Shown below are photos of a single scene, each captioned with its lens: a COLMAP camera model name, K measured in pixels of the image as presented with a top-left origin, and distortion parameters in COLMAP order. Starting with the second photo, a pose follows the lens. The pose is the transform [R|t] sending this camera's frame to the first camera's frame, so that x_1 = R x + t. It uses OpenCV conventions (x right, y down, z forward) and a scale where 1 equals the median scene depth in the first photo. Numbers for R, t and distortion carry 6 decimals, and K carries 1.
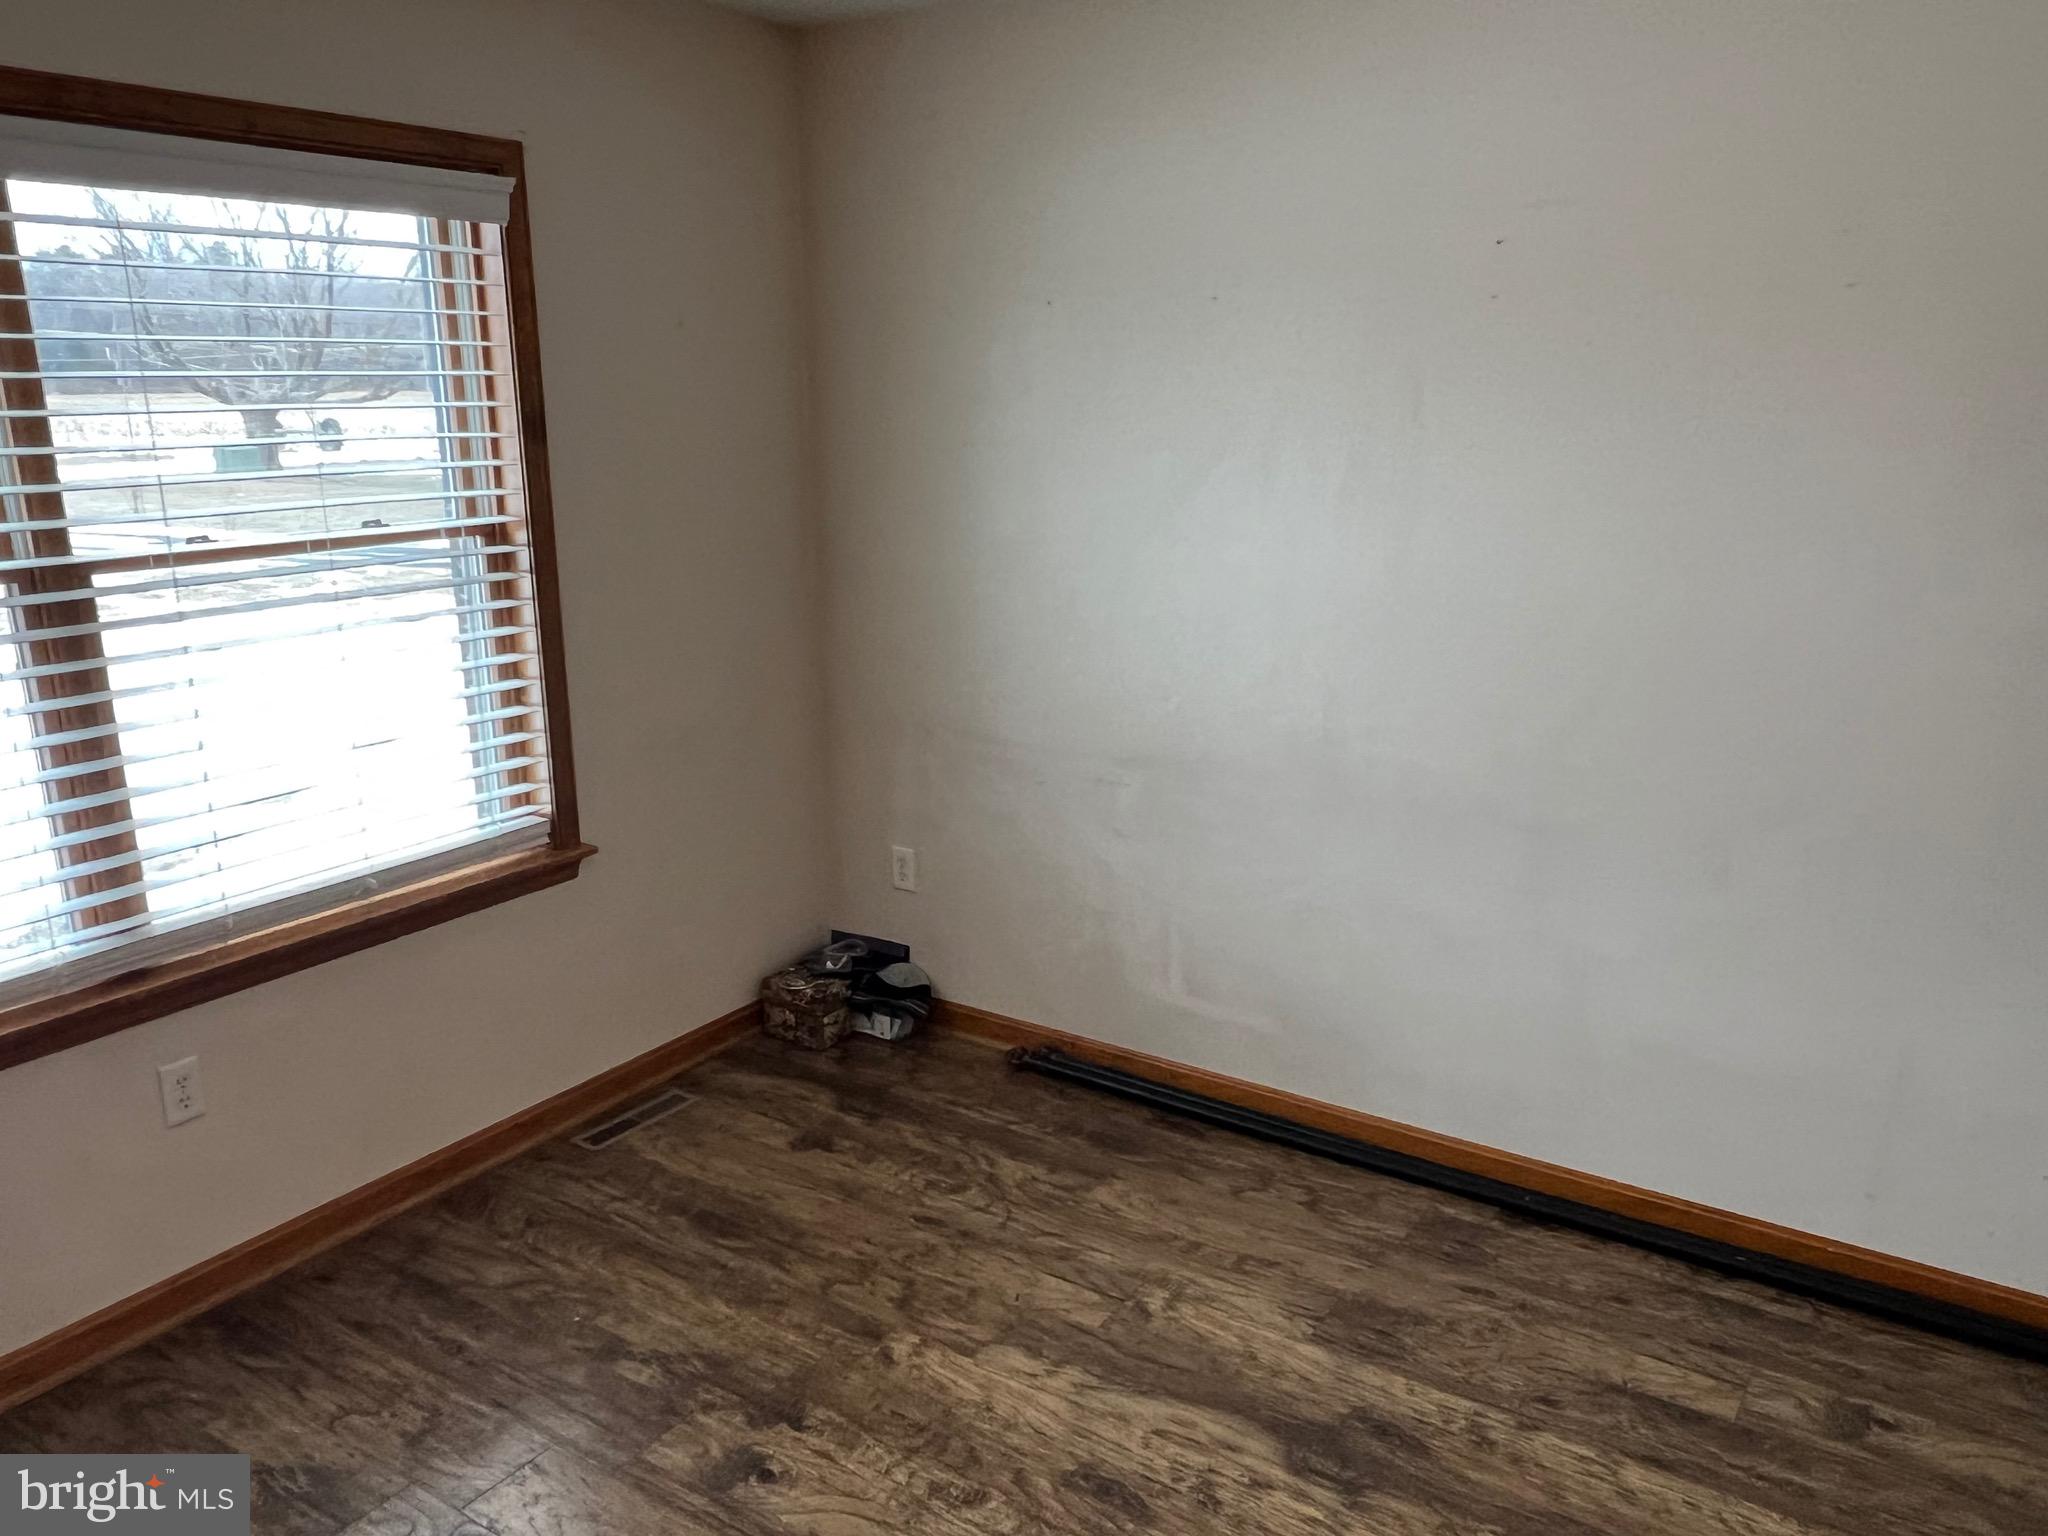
lens RADIAL K [[1550.3, 0, 1022.6], [0, 1550.3, 802.4], [0, 0, 1]] dist [0.003056, -0.009831]
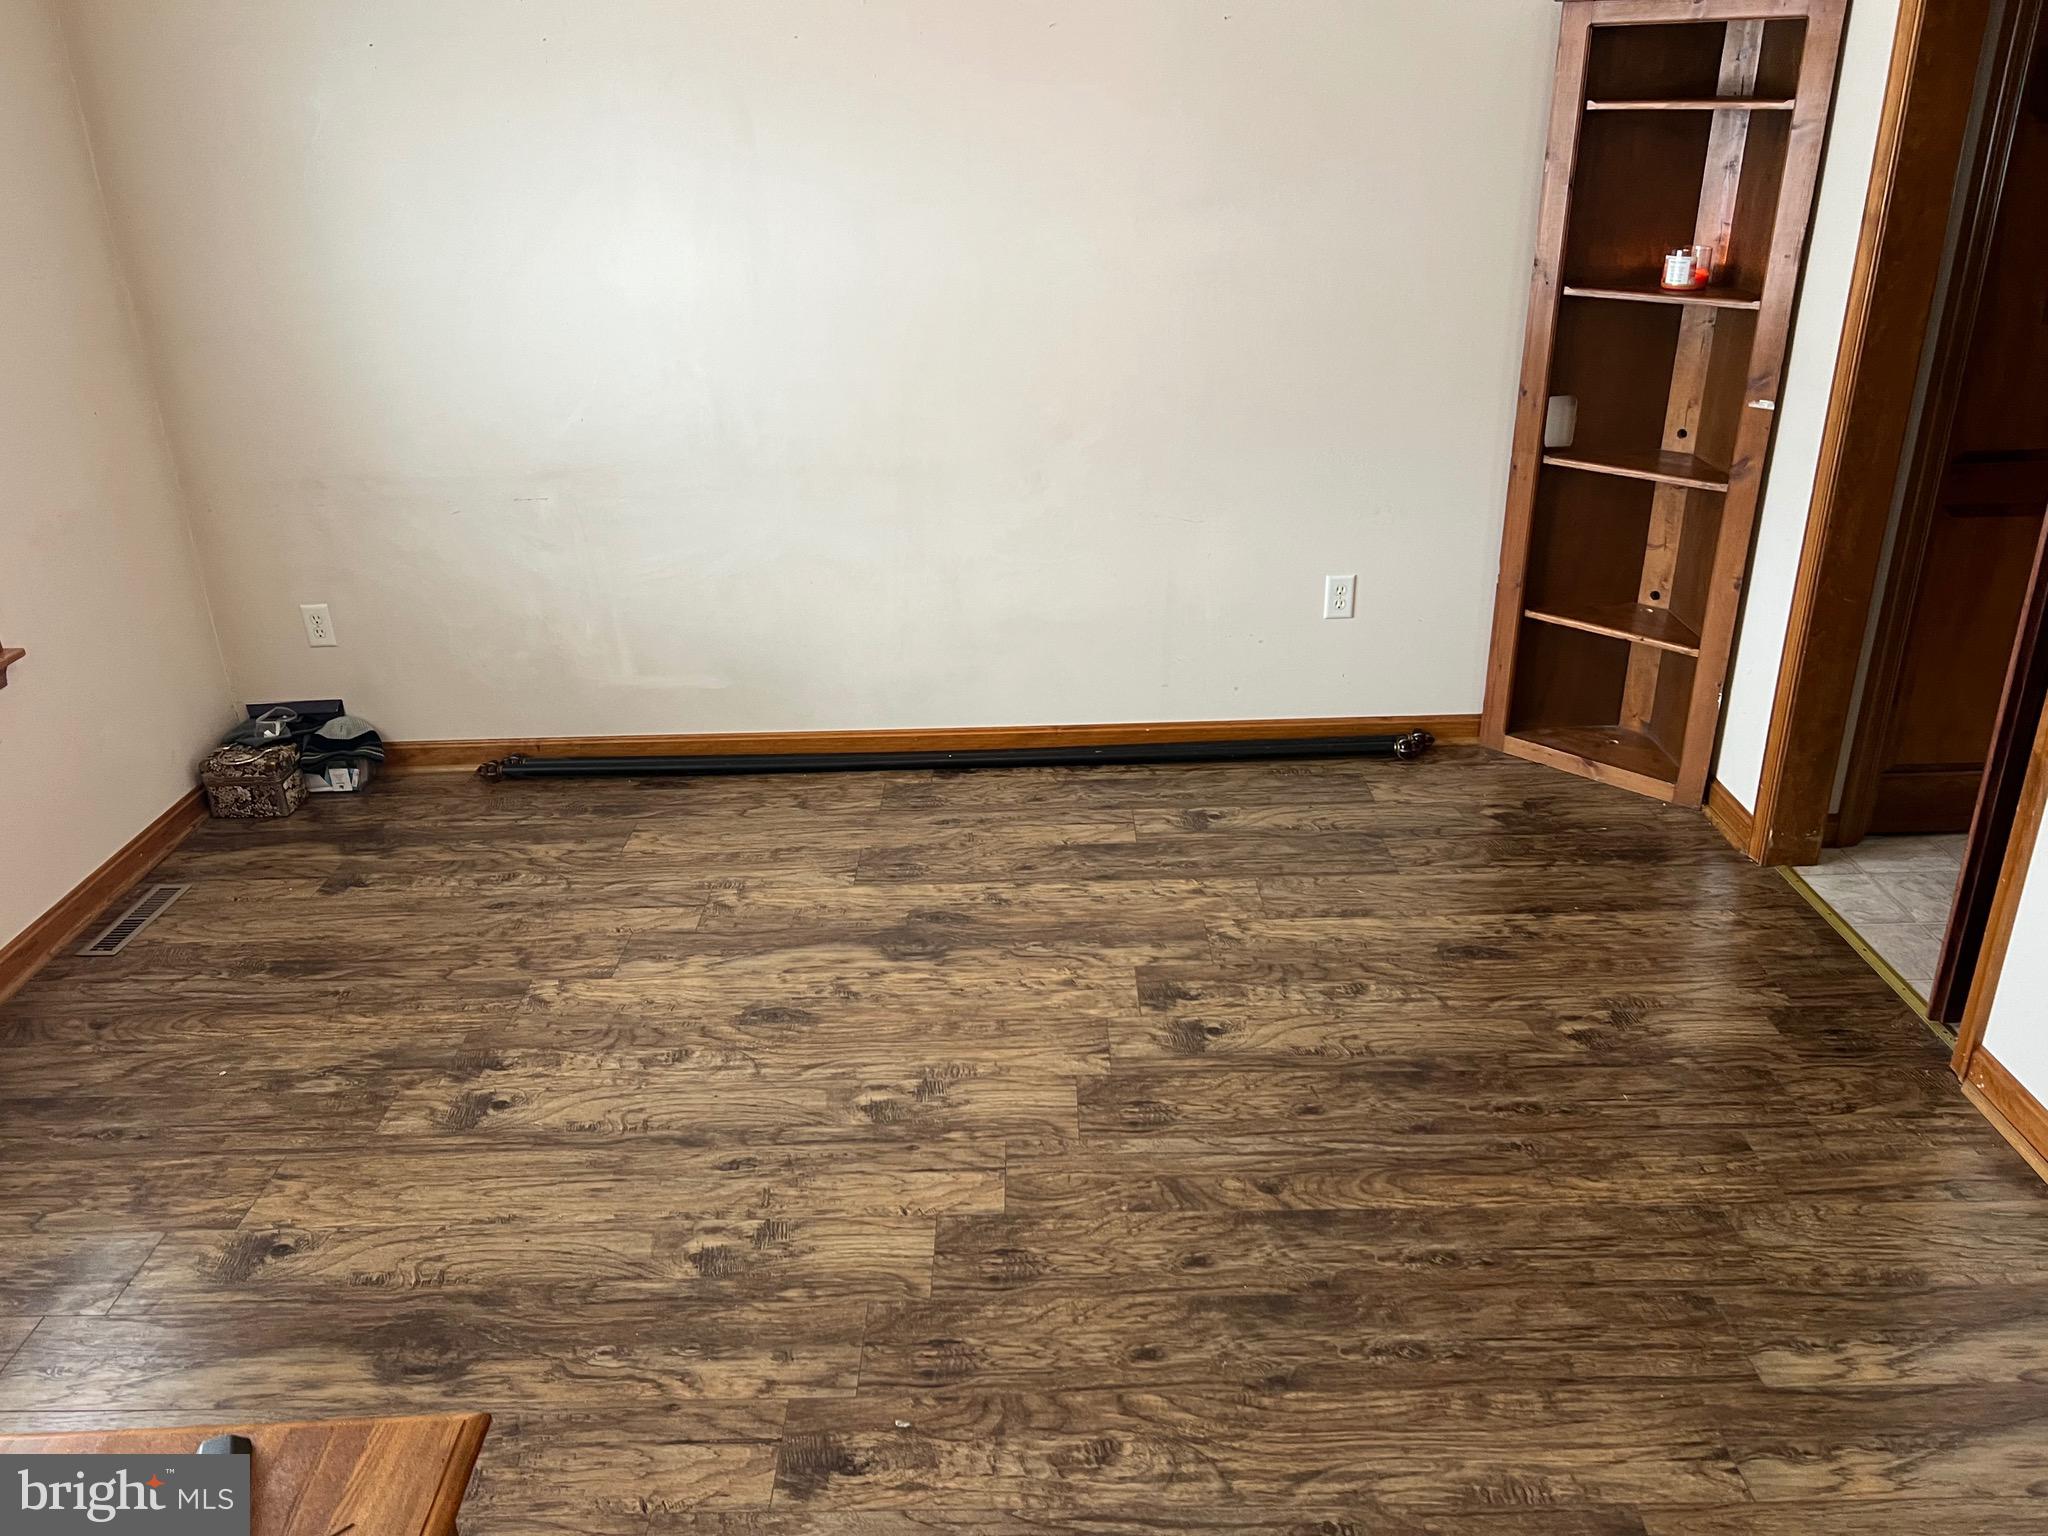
lens RADIAL K [[1539.4, 0, 1034.3], [0, 1539.4, 770.9], [0, 0, 1]] dist [0.051455, -0.071379]
pose [[0.820540, -0.249085, 0.514461, -0.312823], [0.178829, 0.966742, 0.182841, 0.042553], [-0.542894, -0.058028, 0.837794, -0.149200]]
